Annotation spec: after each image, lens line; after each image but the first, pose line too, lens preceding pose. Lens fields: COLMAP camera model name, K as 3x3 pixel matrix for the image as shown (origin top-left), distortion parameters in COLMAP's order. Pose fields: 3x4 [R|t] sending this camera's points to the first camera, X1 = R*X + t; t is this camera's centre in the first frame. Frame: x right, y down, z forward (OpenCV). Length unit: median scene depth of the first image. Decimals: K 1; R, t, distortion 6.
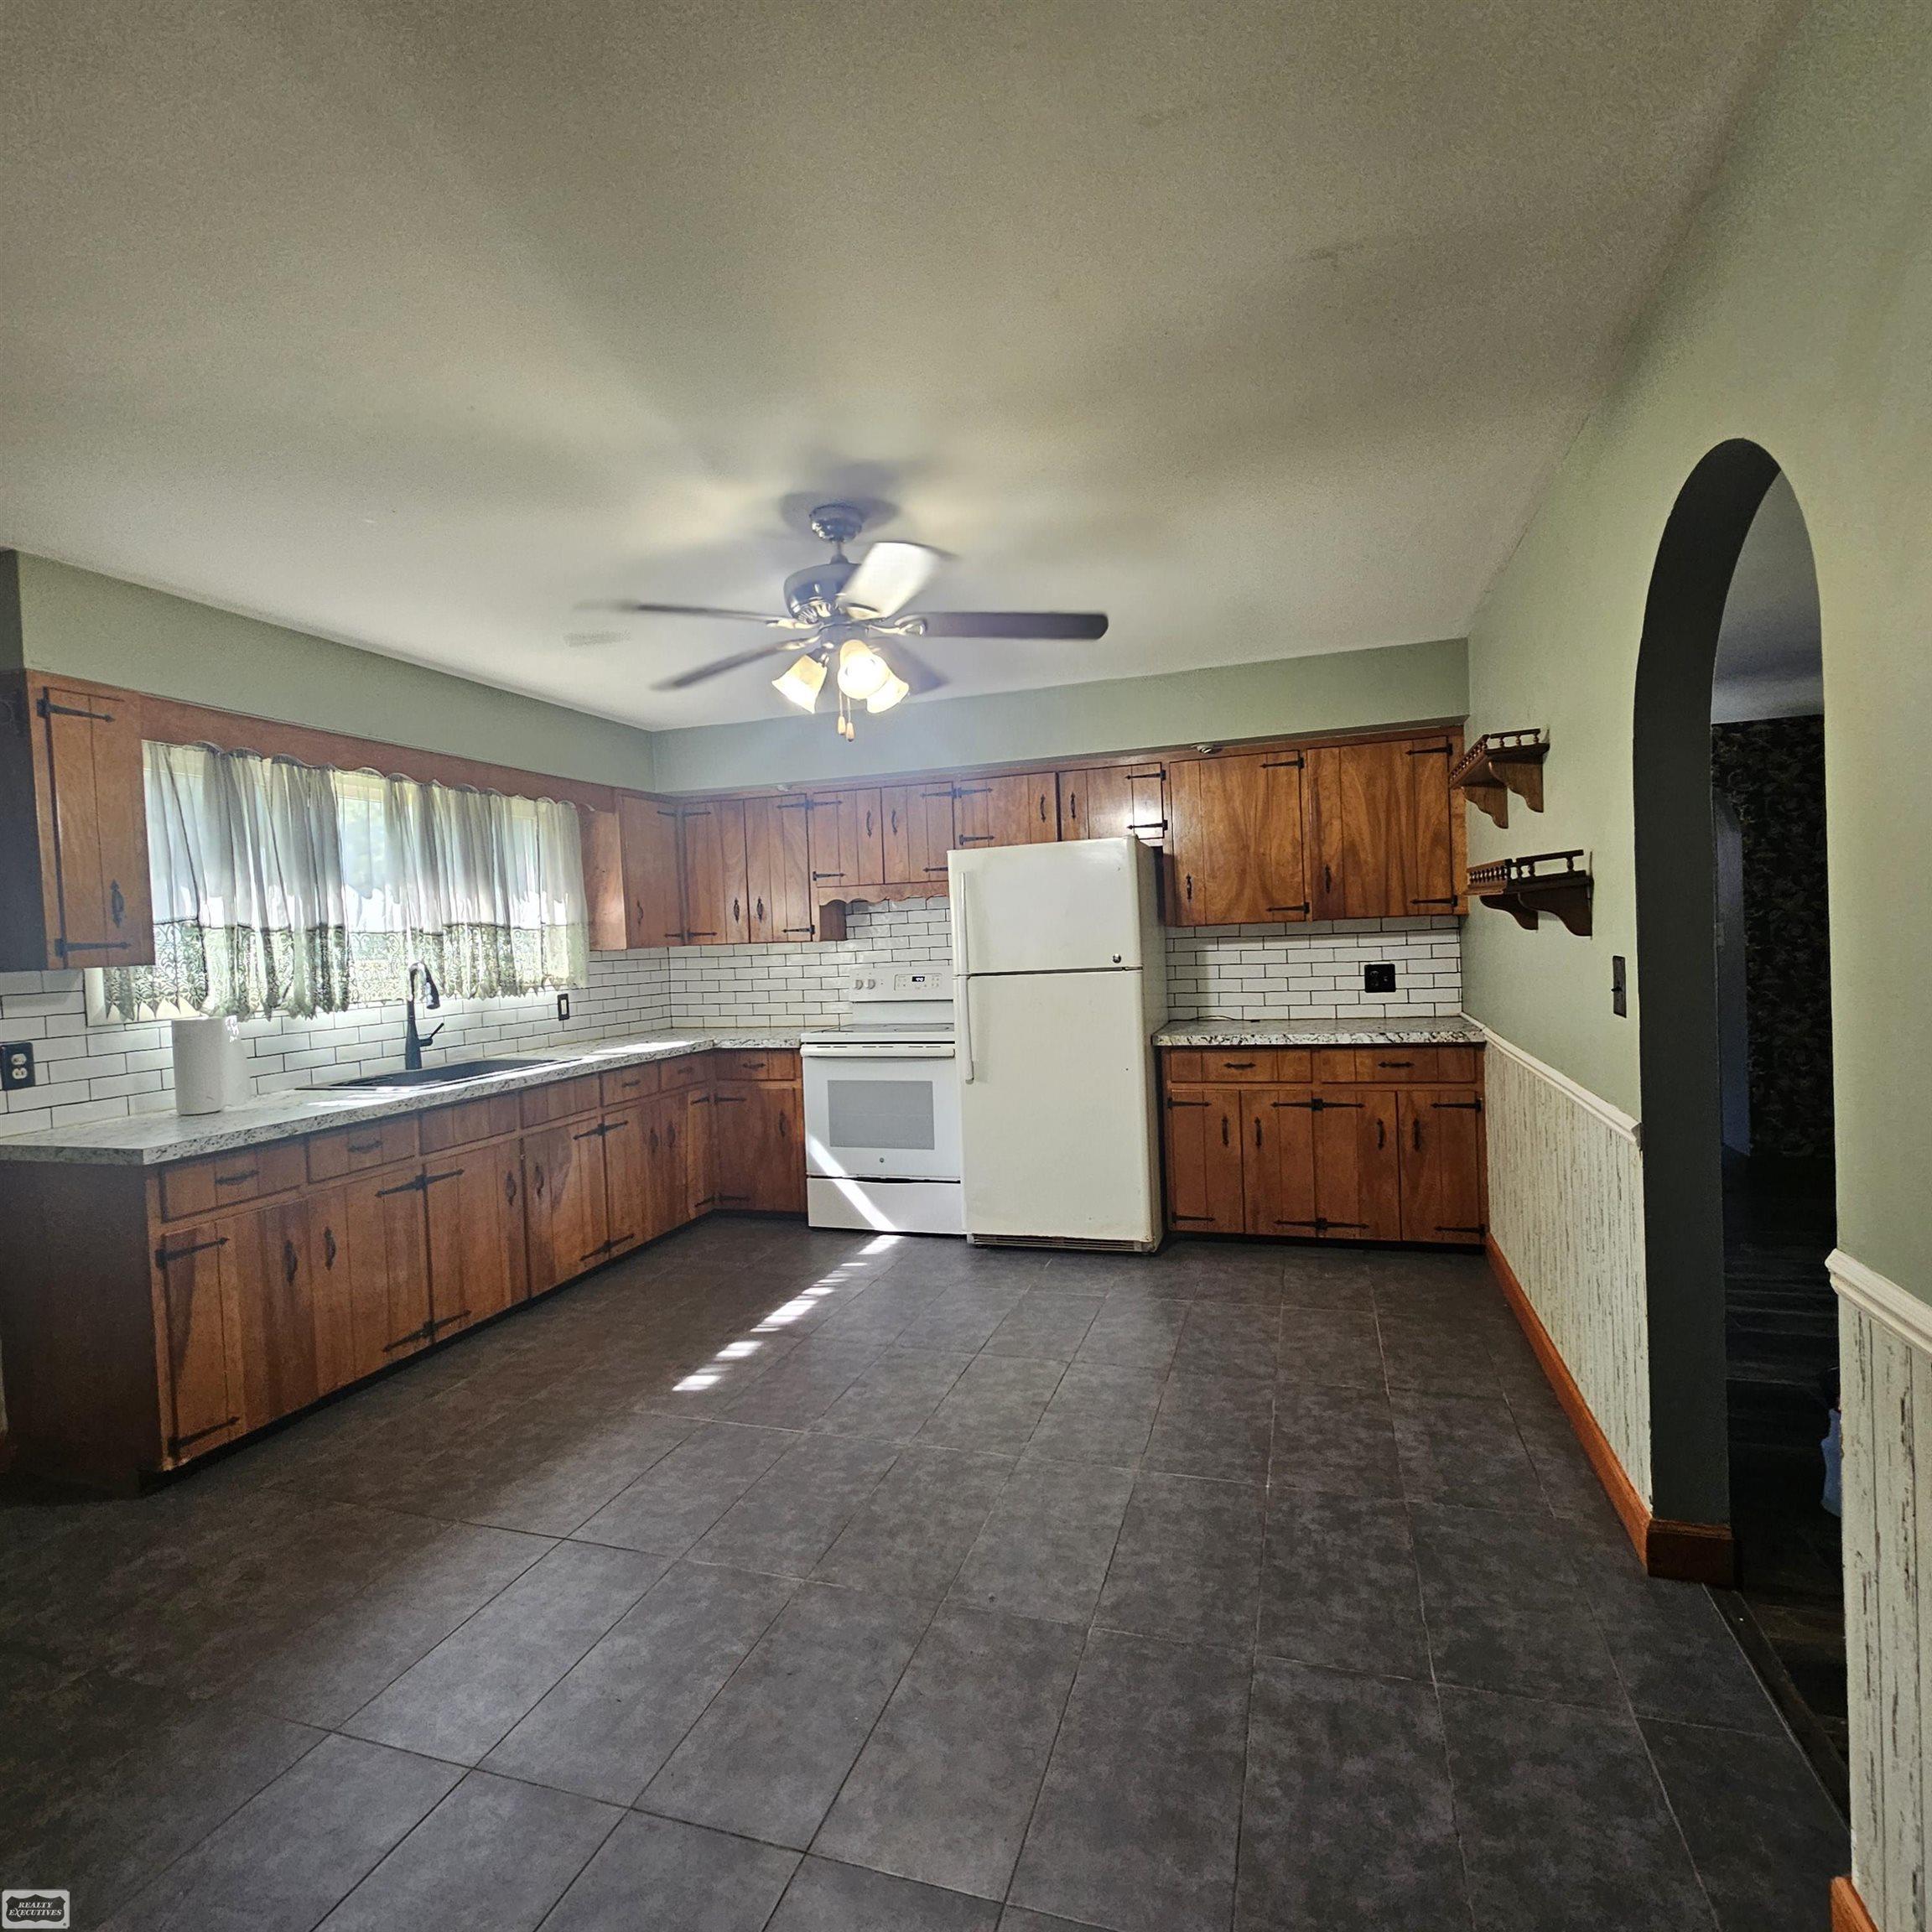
lens RADIAL K [[1056.3, 0, 970.4], [0, 1056.3, 953.5], [0, 0, 1]] dist [-0.001067, 0.000950]
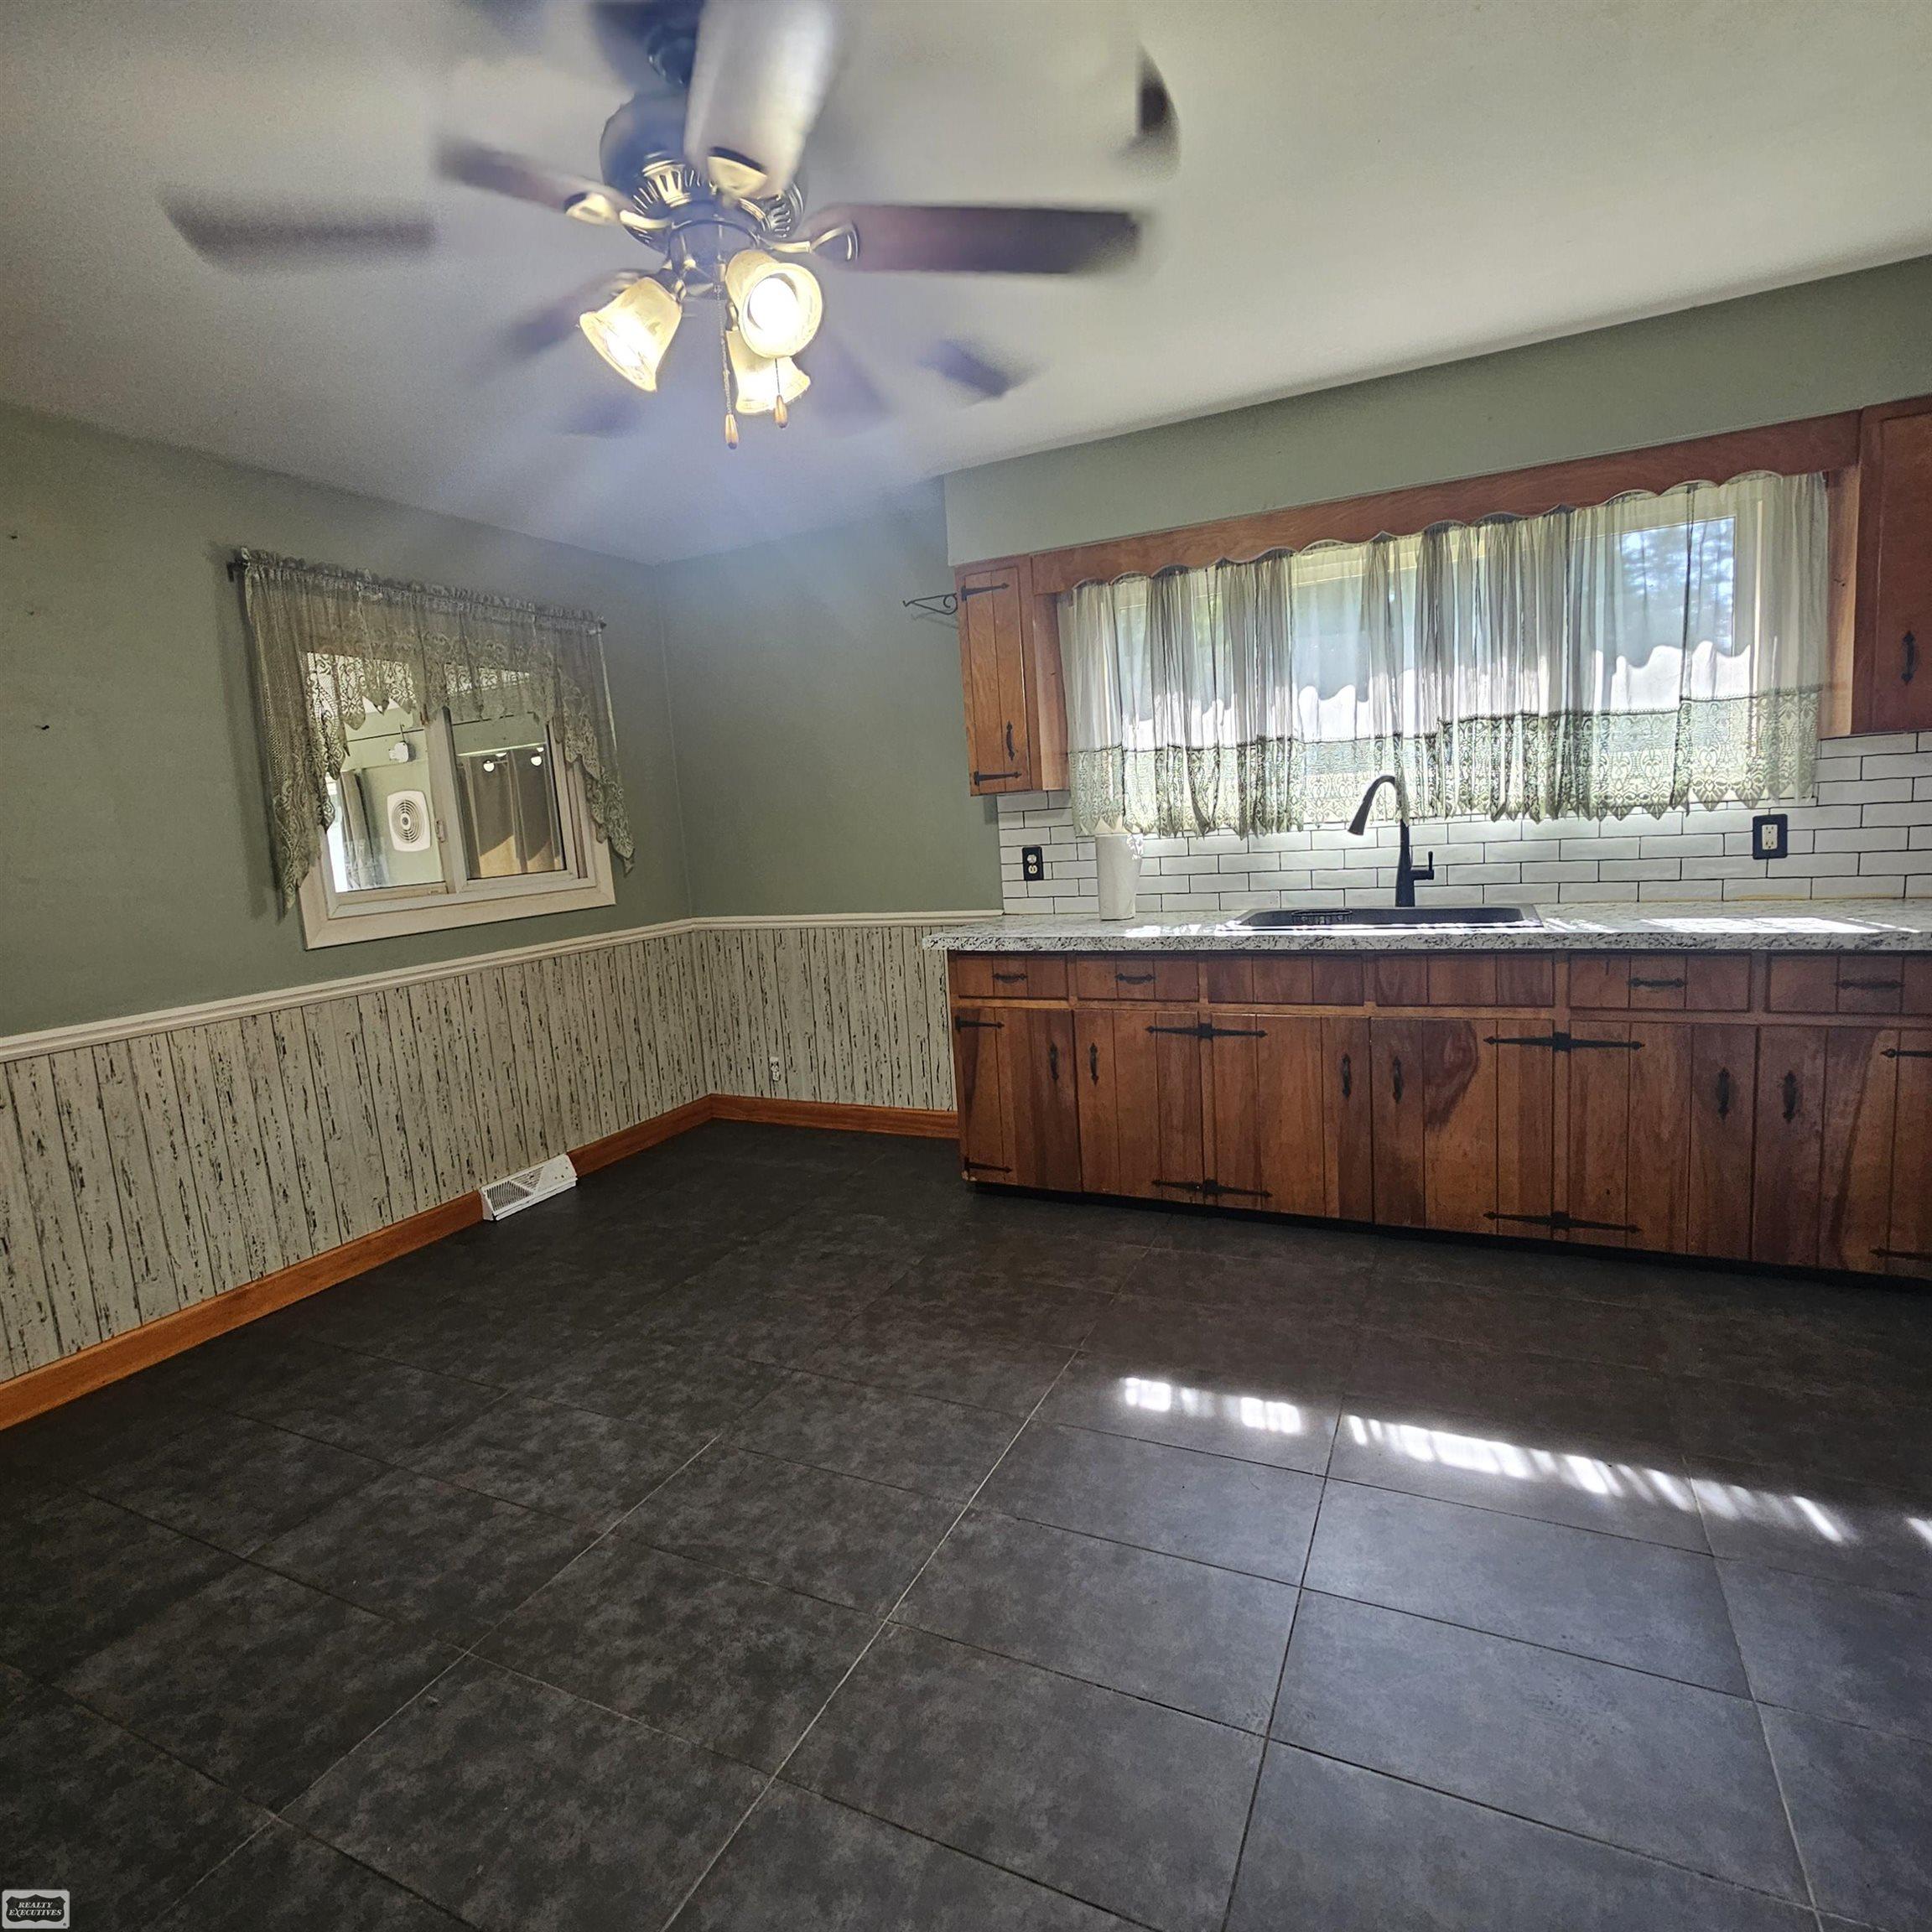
lens RADIAL K [[1056.3, 0, 970.4], [0, 1056.3, 953.5], [0, 0, 1]] dist [-0.001067, 0.000950]
pose [[-0.129967, 0.180702, -0.974913, 0.365097], [0.054429, 0.983070, 0.174958, -0.017604], [0.990023, -0.030325, -0.137602, 0.898457]]
